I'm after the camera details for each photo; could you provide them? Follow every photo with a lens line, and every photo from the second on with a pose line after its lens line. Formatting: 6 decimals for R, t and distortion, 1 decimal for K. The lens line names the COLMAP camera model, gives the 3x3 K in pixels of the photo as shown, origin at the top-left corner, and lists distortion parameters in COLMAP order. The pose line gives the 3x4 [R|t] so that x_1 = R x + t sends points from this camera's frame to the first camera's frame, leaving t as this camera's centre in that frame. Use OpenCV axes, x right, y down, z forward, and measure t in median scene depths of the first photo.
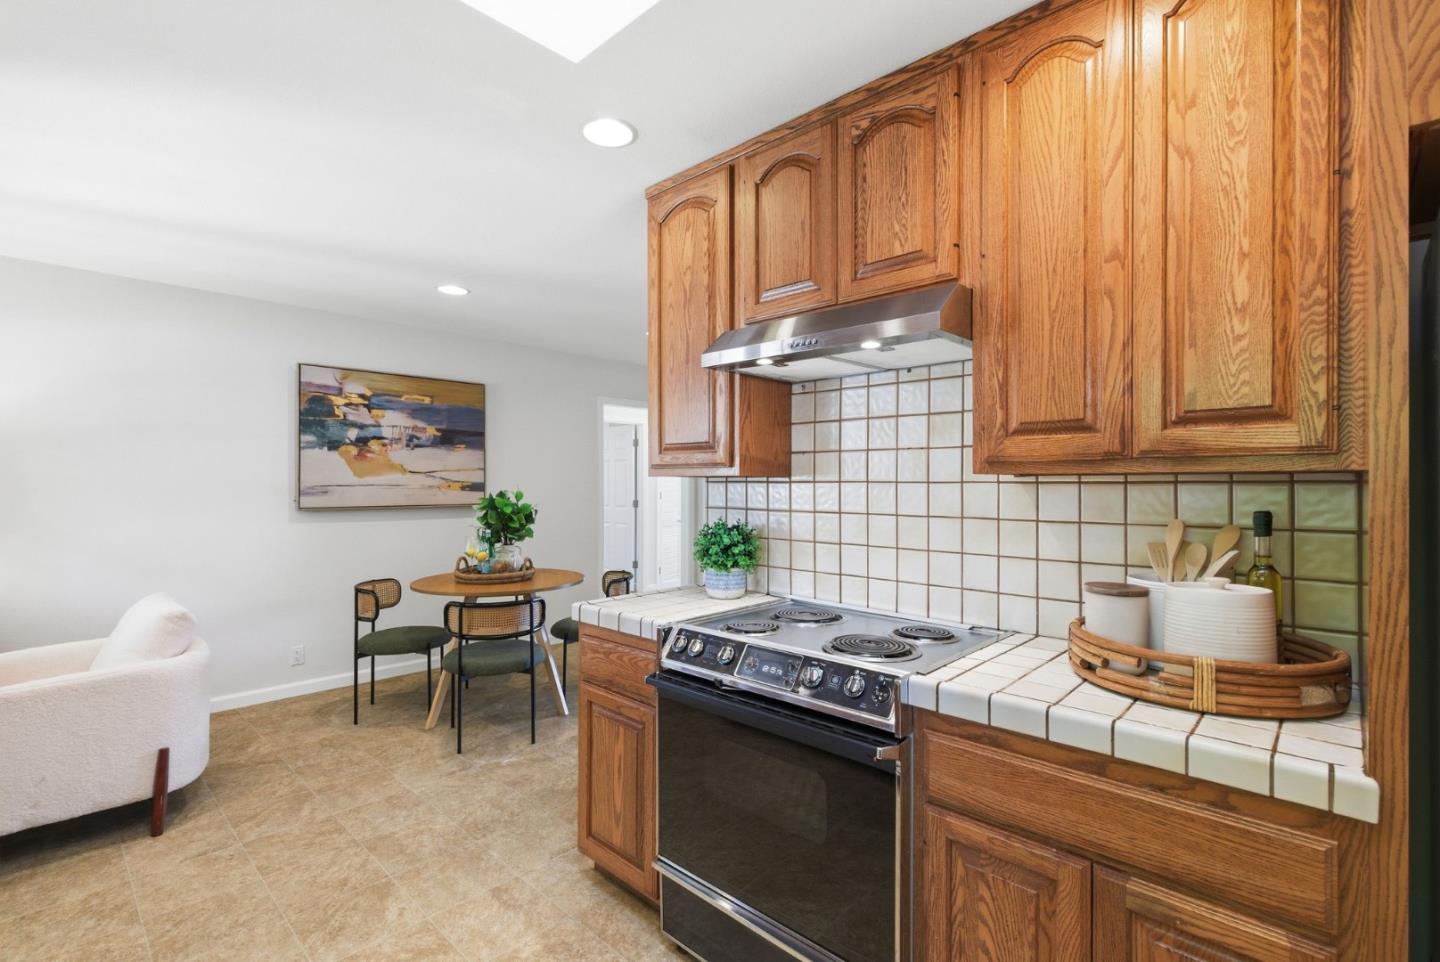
lens RADIAL K [[656.6, 0, 716.2], [0, 656.6, 474.9], [0, 0, 1]] dist [0.000258, 0.000474]
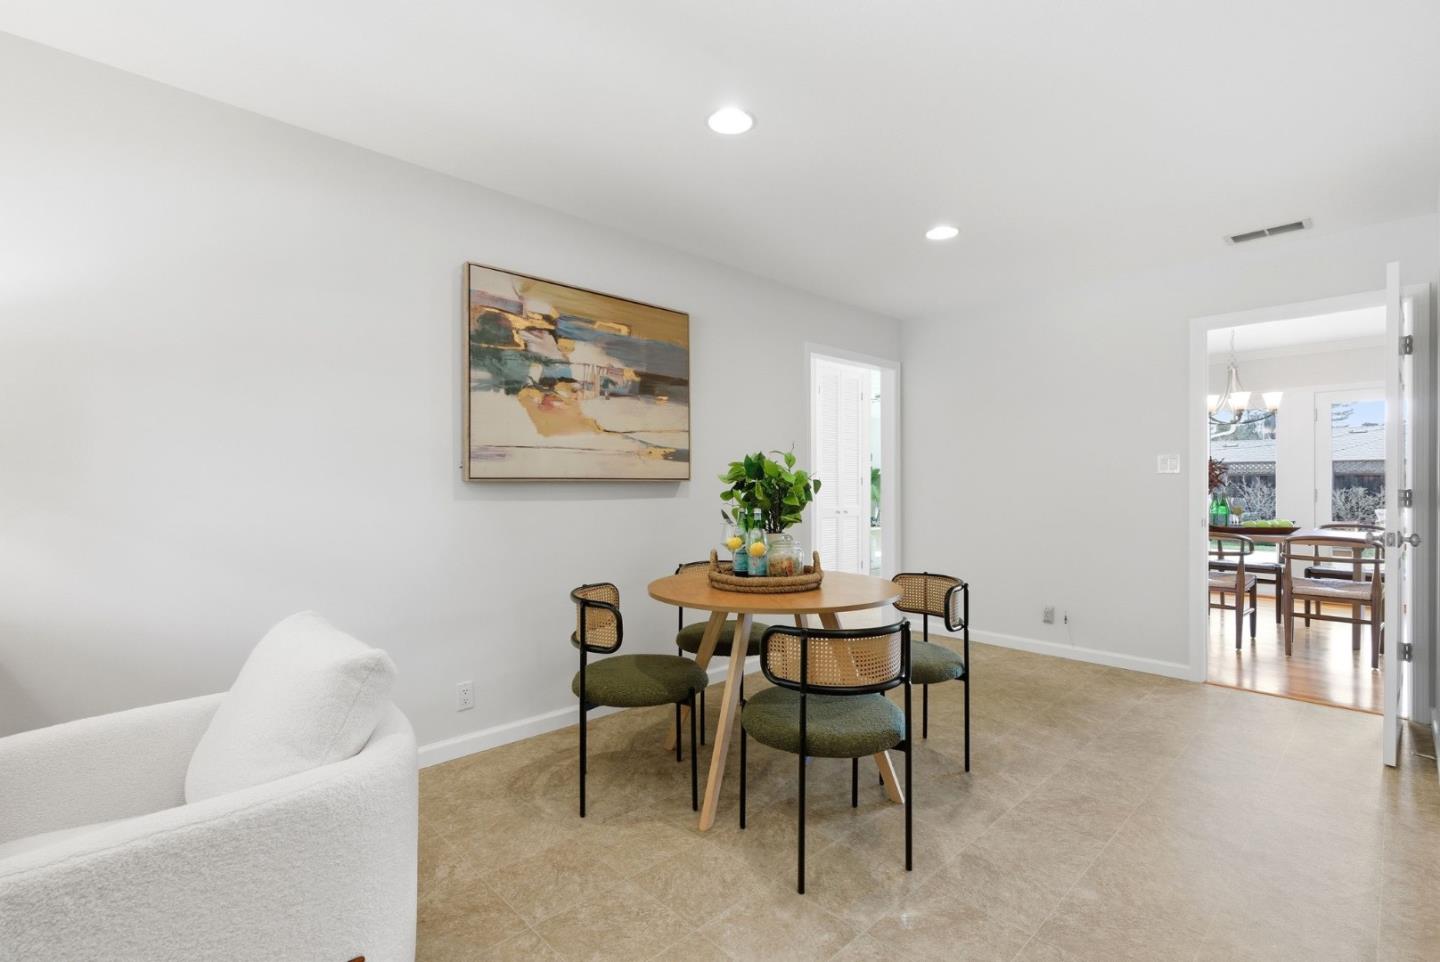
lens RADIAL K [[657.4, 0, 722.5], [0, 657.4, 475.8], [0, 0, 1]] dist [0.001636, 0.000086]
pose [[0.998784, -0.003414, -0.049186, -0.327198], [0.003482, 0.999993, 0.001309, 0.046177], [0.049181, -0.001479, 0.998789, 0.324141]]
